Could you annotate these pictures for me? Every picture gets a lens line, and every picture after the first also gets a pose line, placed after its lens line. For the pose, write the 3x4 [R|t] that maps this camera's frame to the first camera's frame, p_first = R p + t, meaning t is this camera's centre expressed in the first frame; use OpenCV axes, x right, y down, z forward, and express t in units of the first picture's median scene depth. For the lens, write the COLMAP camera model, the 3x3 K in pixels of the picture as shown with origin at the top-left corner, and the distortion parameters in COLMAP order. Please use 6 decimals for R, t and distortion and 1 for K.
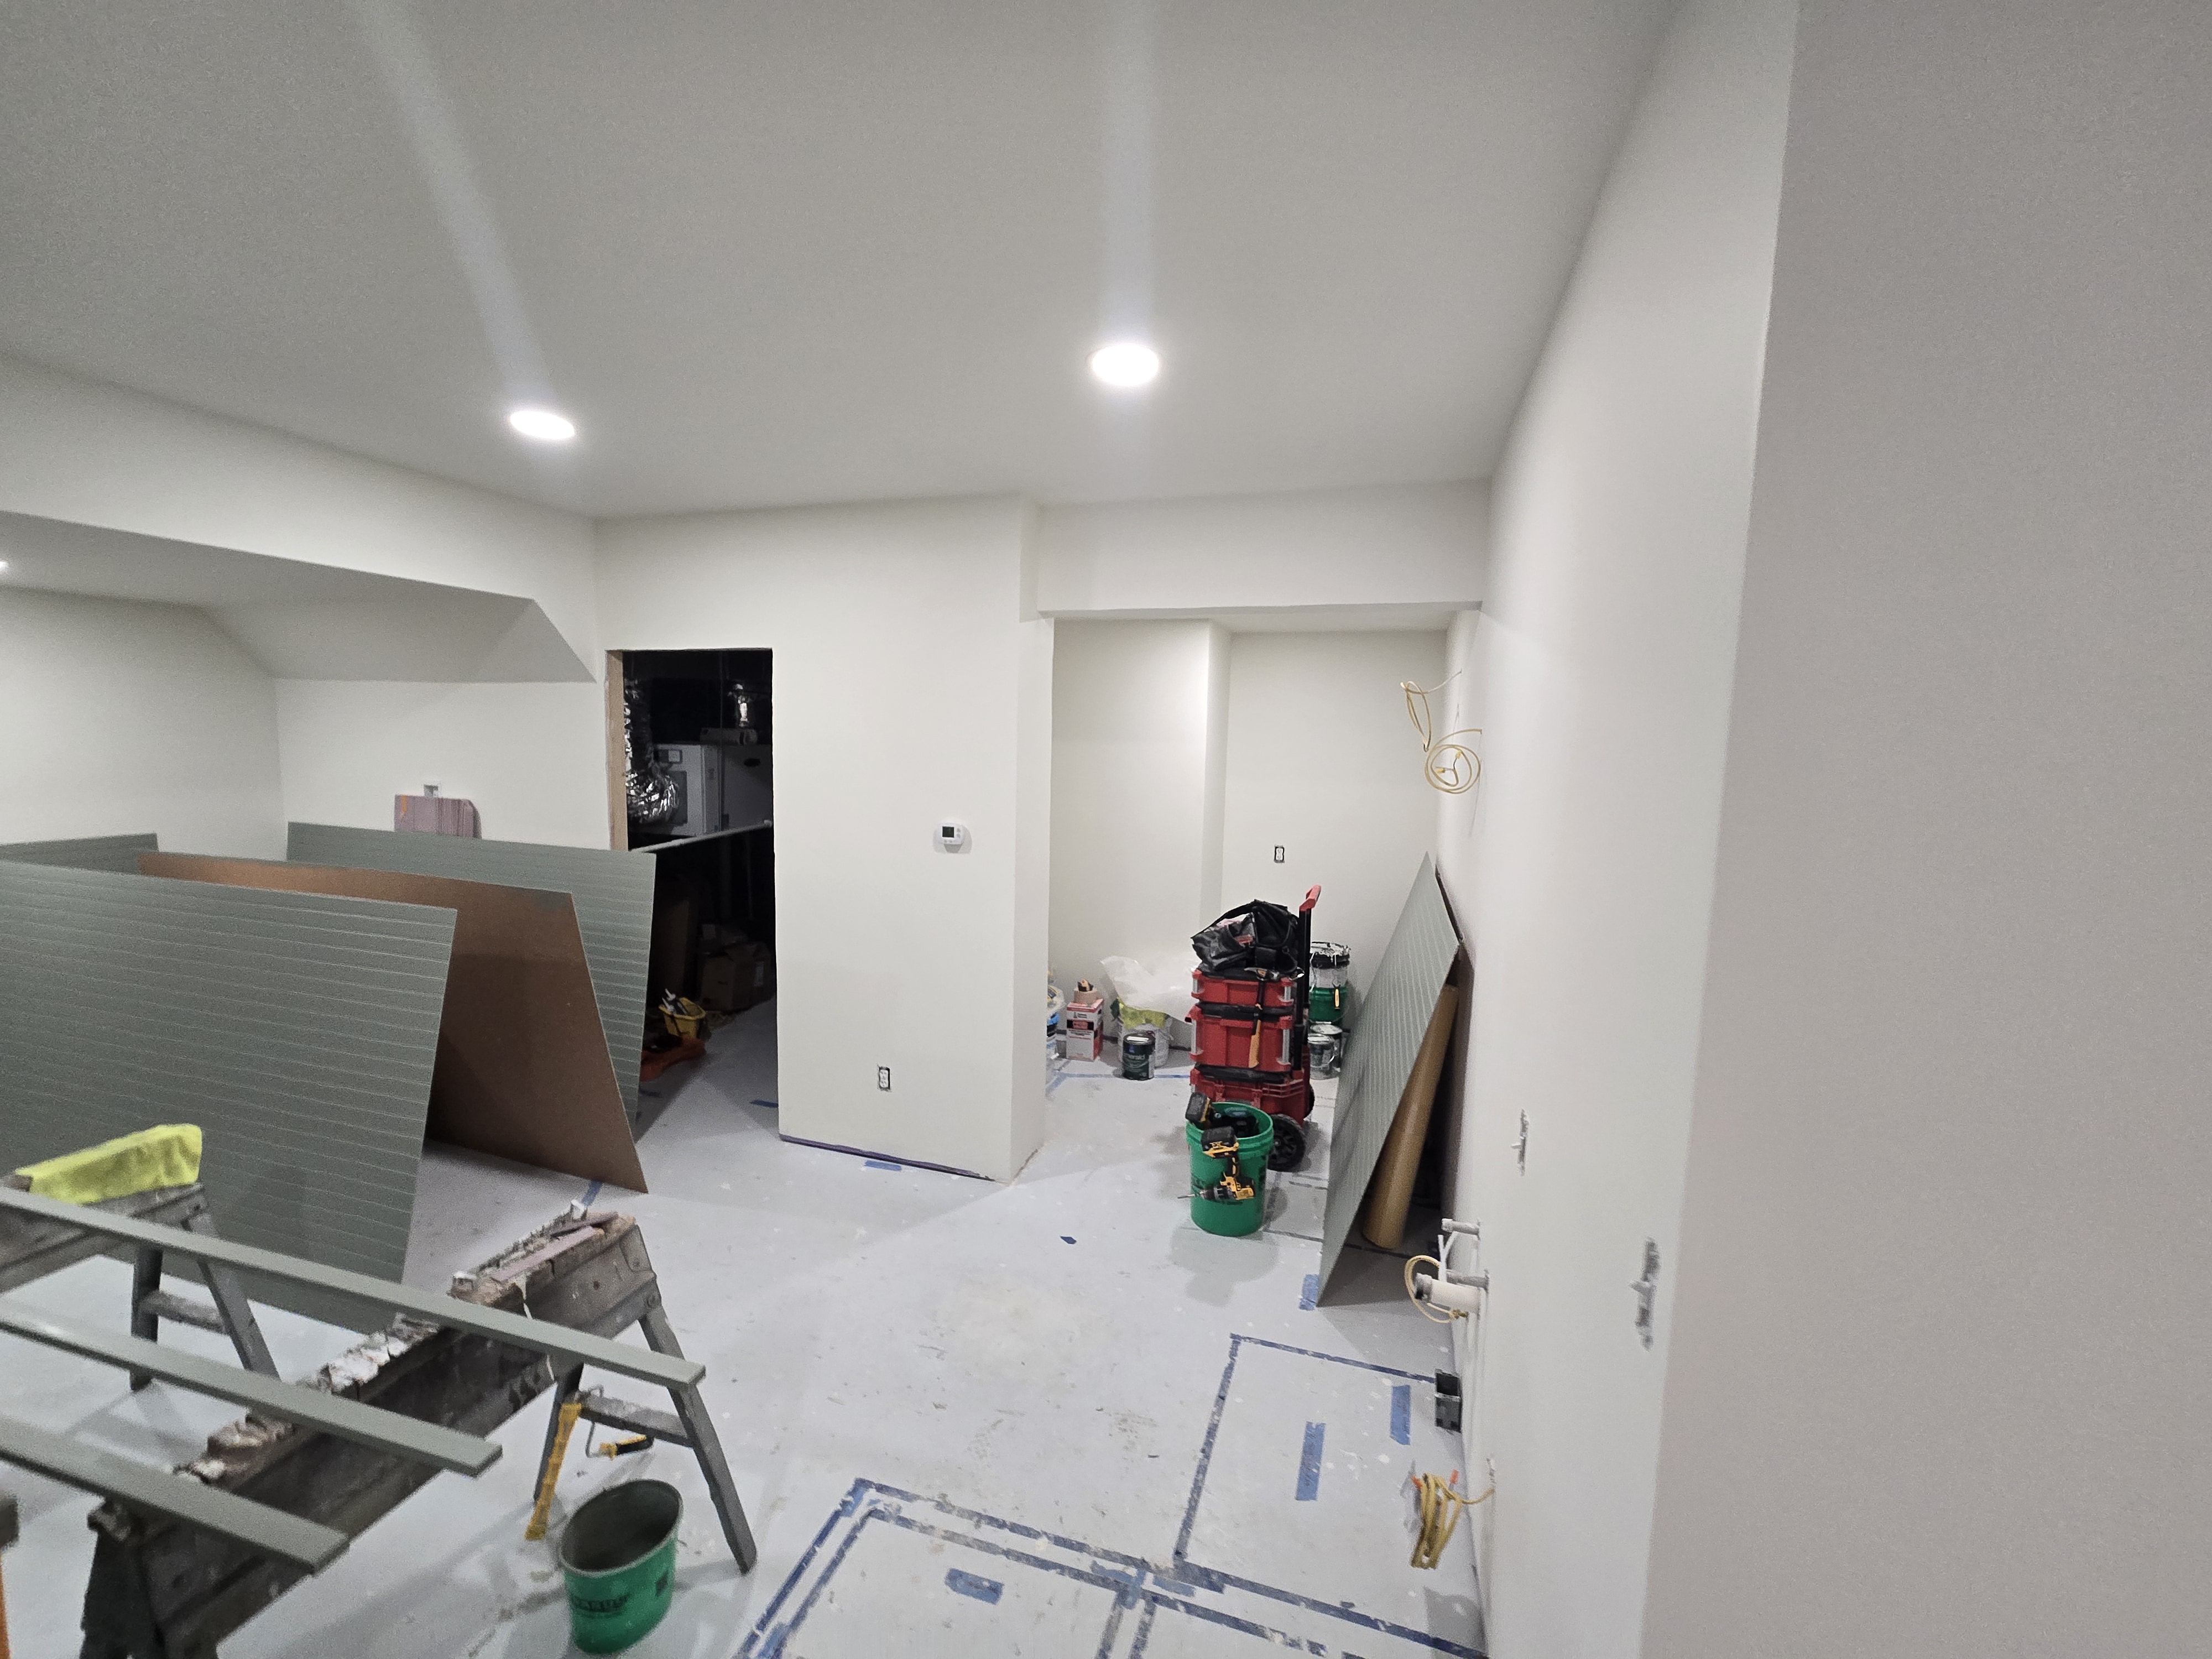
lens RADIAL K [[905.0, 0, 1101.5], [0, 905.0, 825.2], [0, 0, 1]] dist [-0.001209, 0.003111]
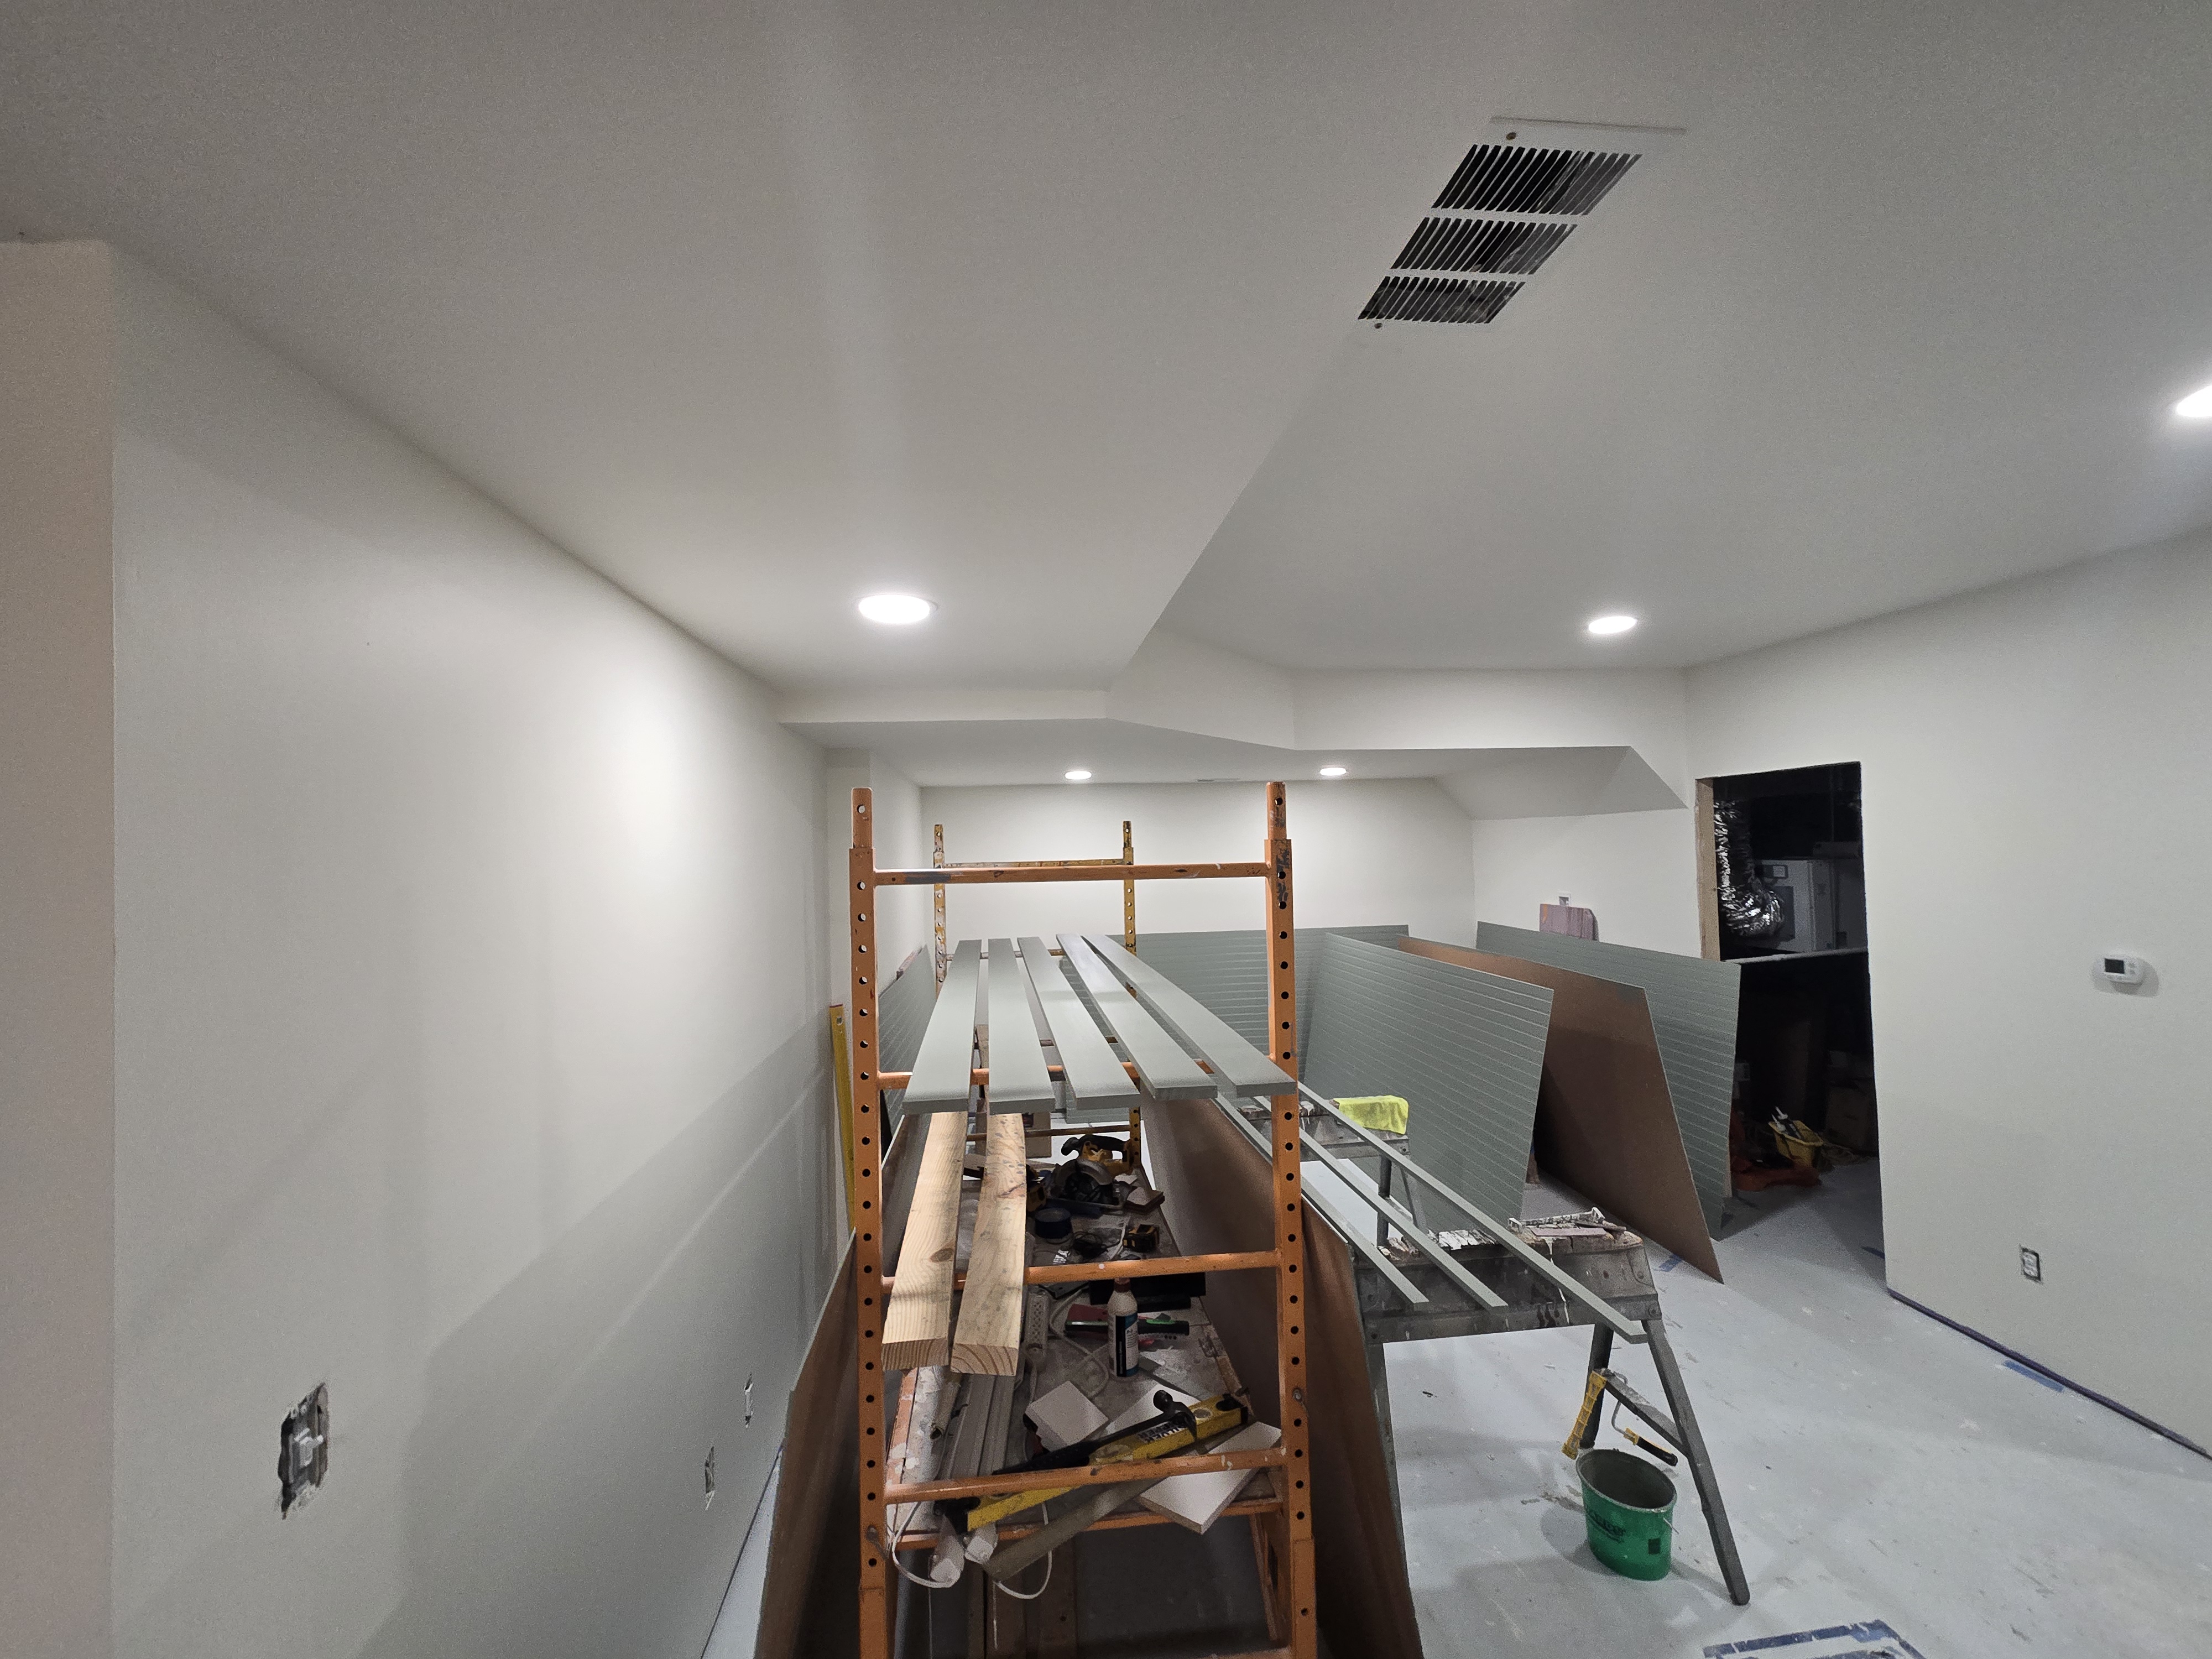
lens RADIAL K [[905.0, 0, 1101.5], [0, 905.0, 825.2], [0, 0, 1]] dist [-0.001209, 0.003111]
pose [[0.405821, -0.056839, -0.912183, 0.179089], [-0.055968, 0.994646, -0.086877, 0.002994], [0.912237, 0.086309, 0.400467, -0.122305]]
